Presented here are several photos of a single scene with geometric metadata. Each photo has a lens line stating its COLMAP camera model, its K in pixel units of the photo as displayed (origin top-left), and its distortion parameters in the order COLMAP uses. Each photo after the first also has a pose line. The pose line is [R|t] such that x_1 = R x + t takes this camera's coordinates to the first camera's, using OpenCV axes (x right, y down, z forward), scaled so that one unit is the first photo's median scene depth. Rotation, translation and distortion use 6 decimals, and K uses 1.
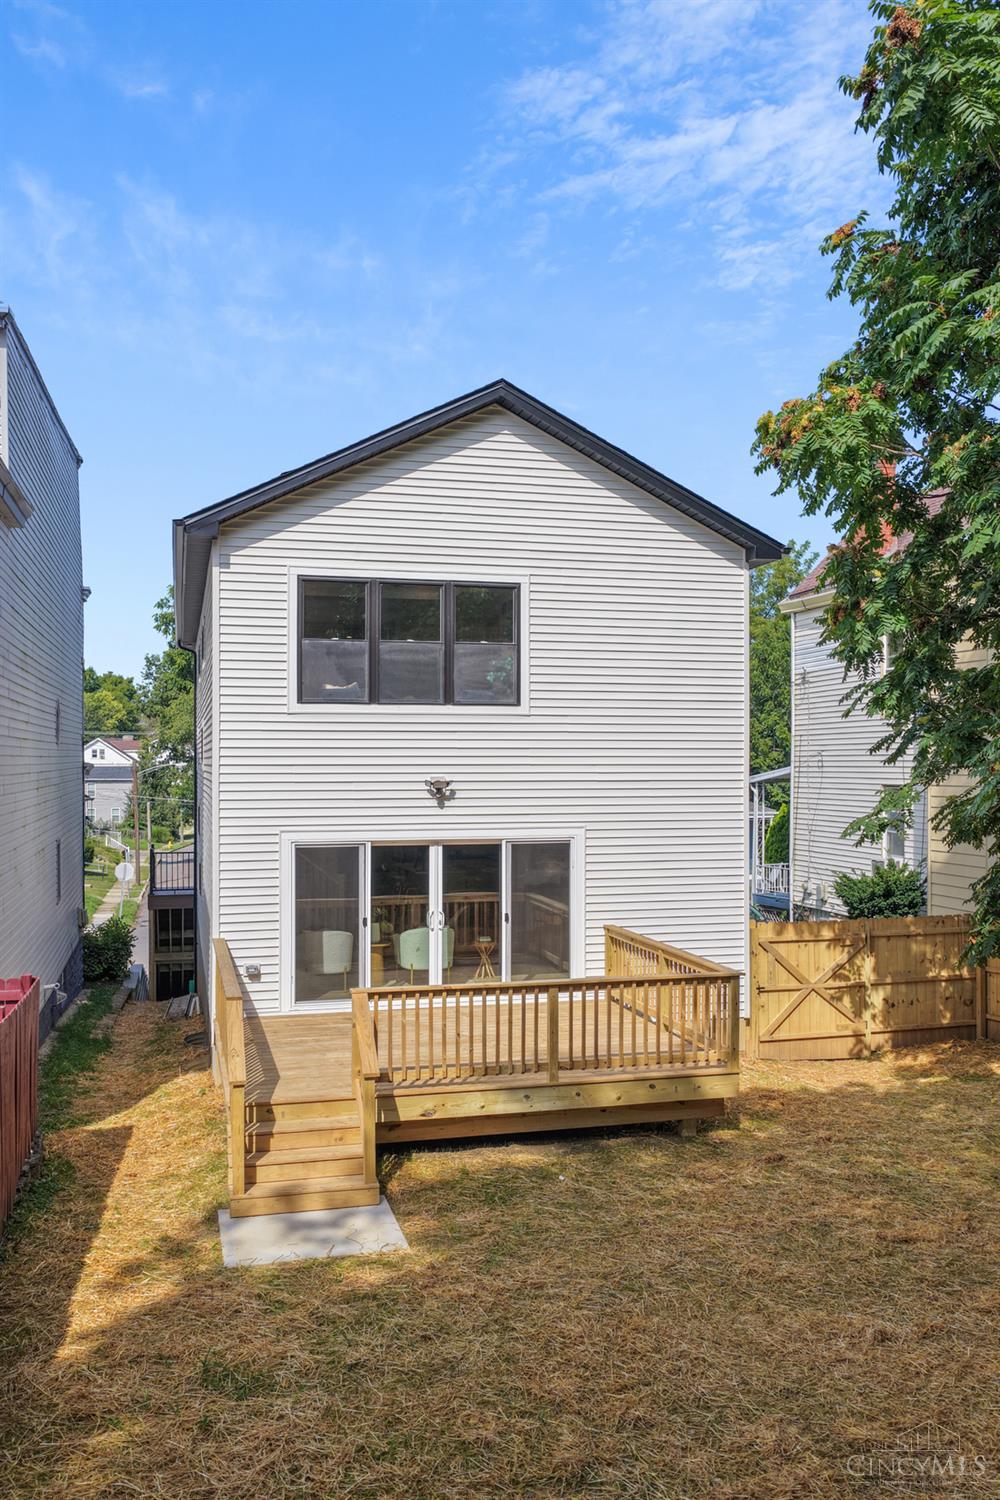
lens RADIAL K [[1279.4, 0, 500.0], [0, 1279.4, 750.0], [0, 0, 1]] dist [0.009250, 0.014138]
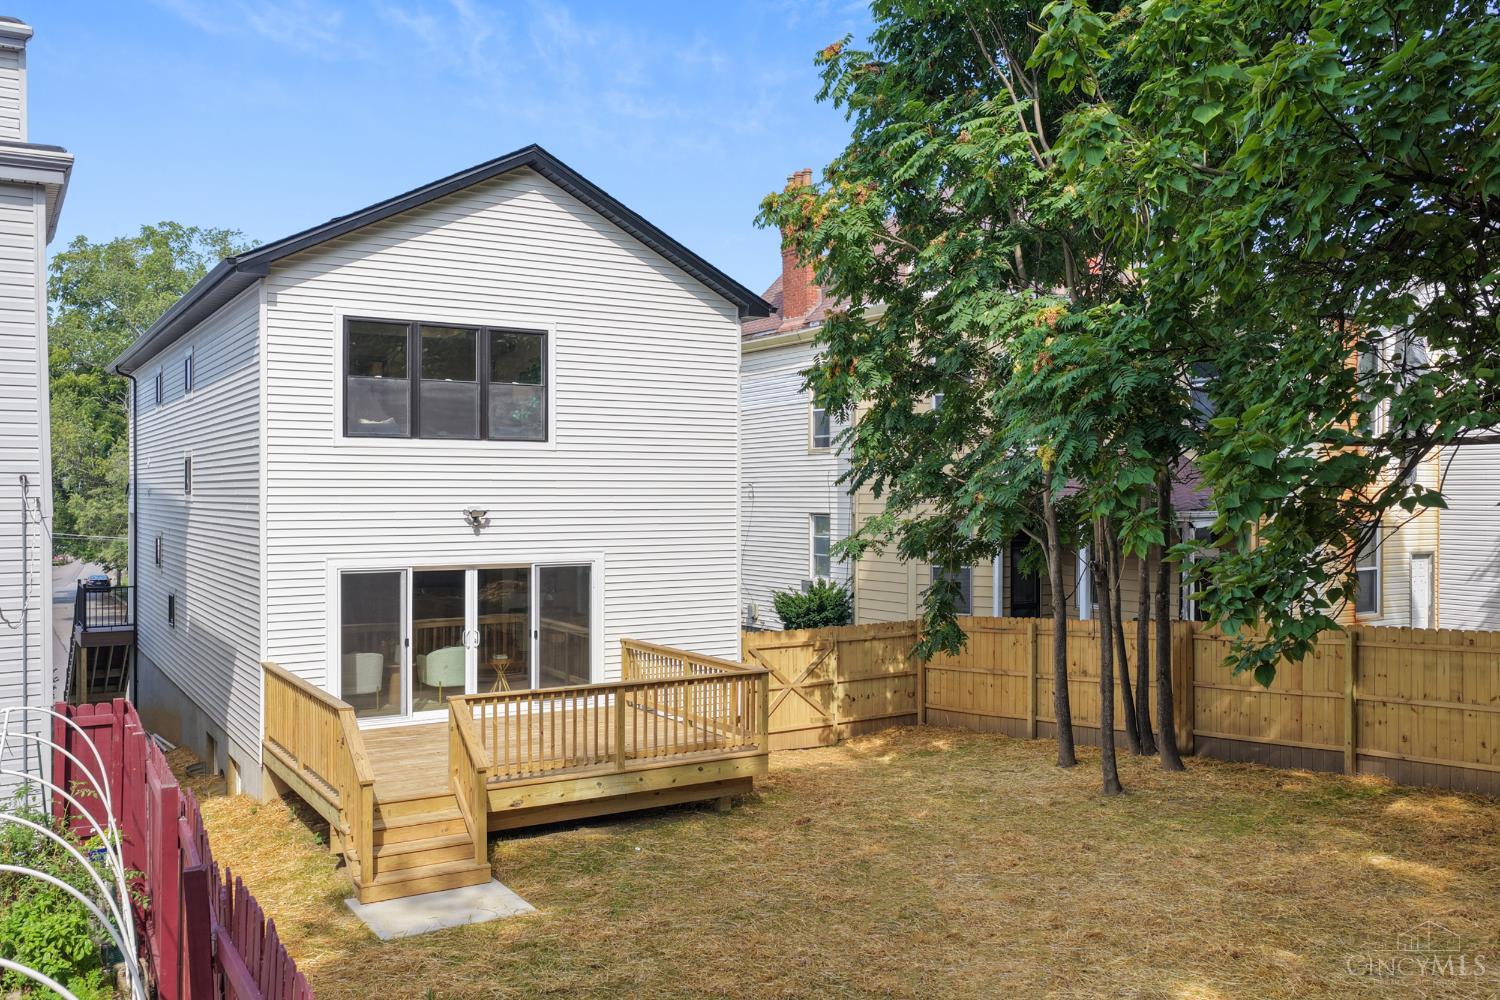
lens RADIAL K [[1279.4, 0, 753.8], [0, 1279.4, 481.9], [0, 0, 1]] dist [0.009250, 0.014138]
pose [[0.954932, 0.003093, 0.296807, -0.145868], [-0.003321, 0.999994, 0.000263, -0.000860], [-0.296805, -0.001237, 0.954937, -0.106926]]
